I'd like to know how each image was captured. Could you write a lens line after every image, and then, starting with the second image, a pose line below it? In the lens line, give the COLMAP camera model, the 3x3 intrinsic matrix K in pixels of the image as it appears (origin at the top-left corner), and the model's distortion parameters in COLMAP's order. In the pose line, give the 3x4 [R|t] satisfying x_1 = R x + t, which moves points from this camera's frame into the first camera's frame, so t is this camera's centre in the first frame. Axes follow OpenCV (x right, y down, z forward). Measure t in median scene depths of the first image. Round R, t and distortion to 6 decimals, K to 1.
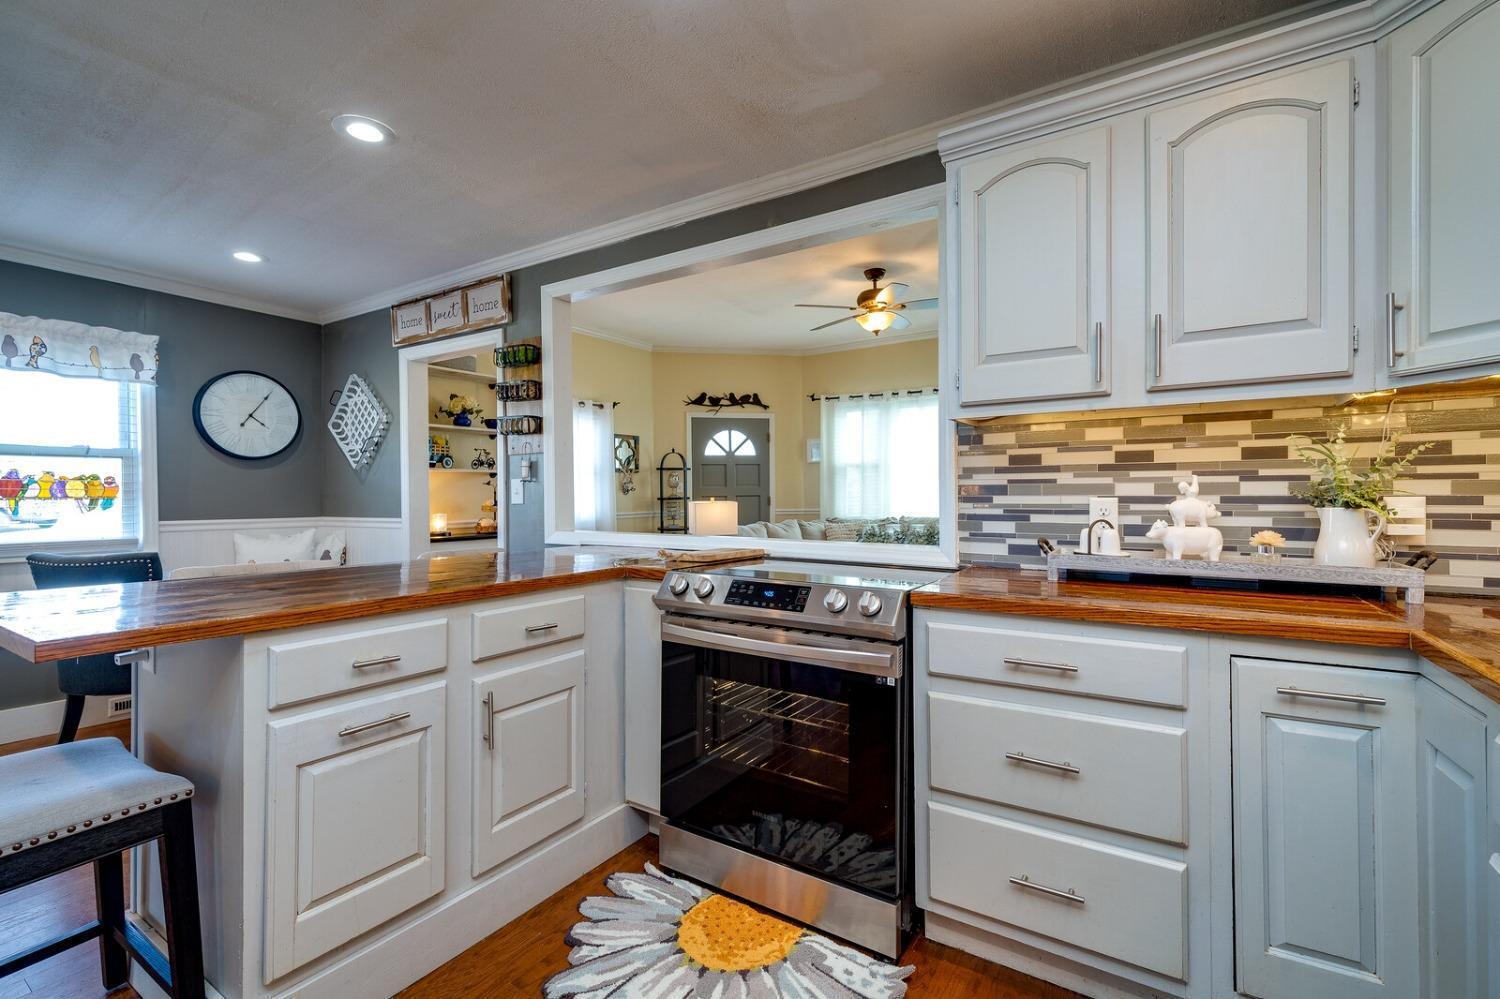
lens RADIAL K [[650.5, 0, 752.6], [0, 650.5, 494.0], [0, 0, 1]] dist [0.003956, 0.000321]
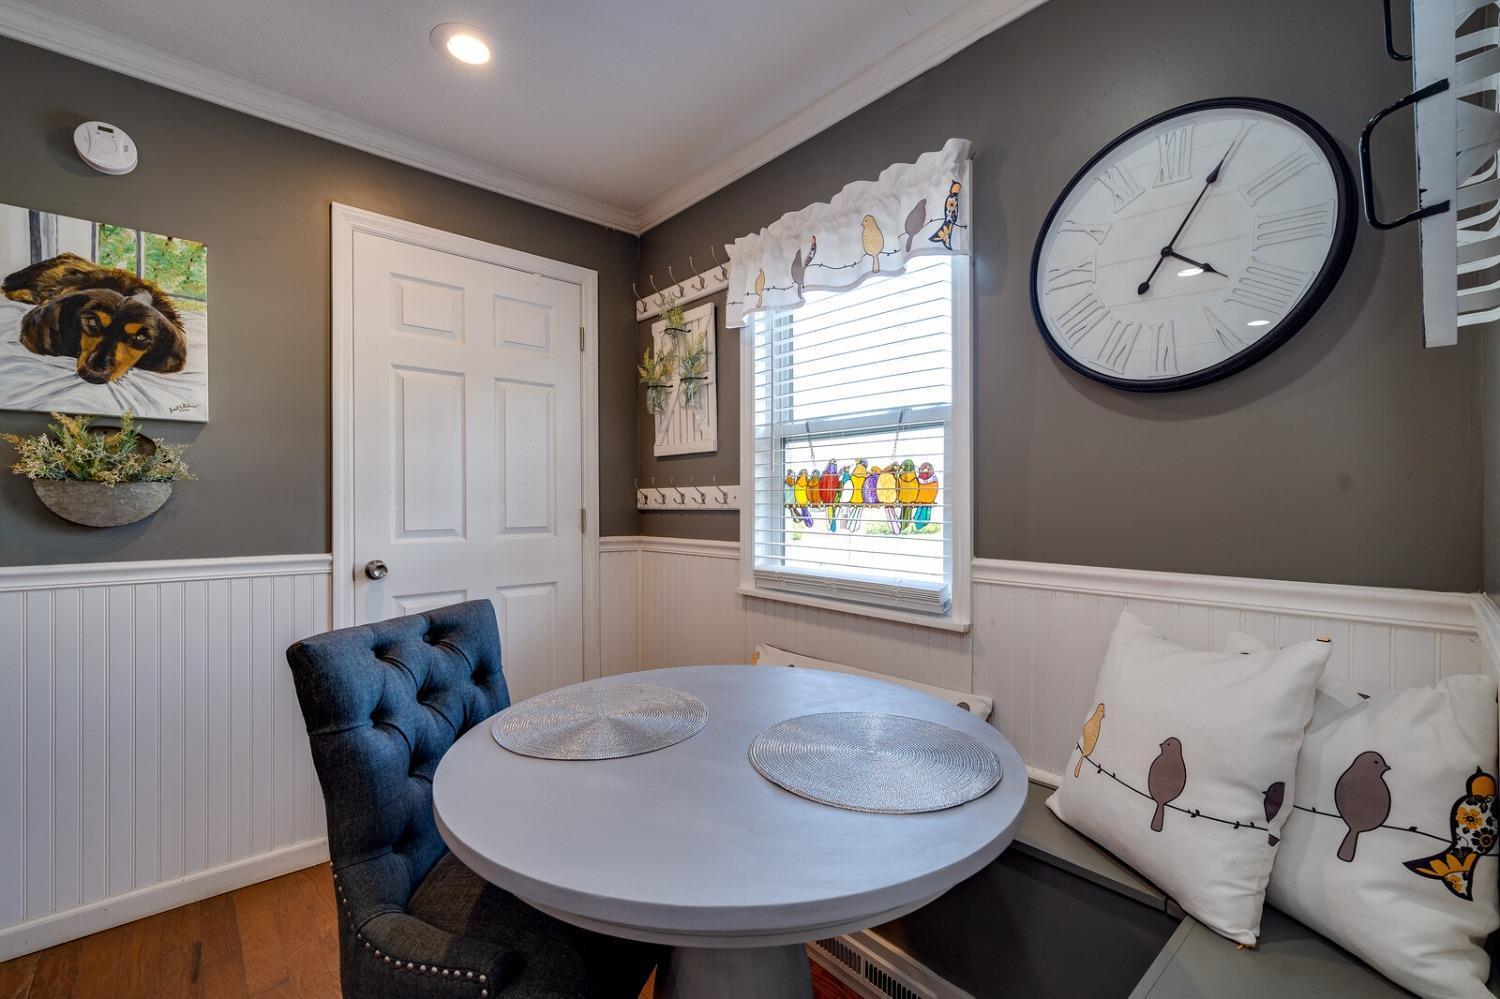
lens RADIAL K [[650.5, 0, 749.4], [0, 650.5, 501.1], [0, 0, 1]] dist [0.003956, 0.000321]
pose [[-0.279850, 0.009082, -0.960001, -0.219080], [0.004064, 0.999958, 0.008275, -0.000976], [0.960035, -0.001586, -0.279875, 0.483040]]
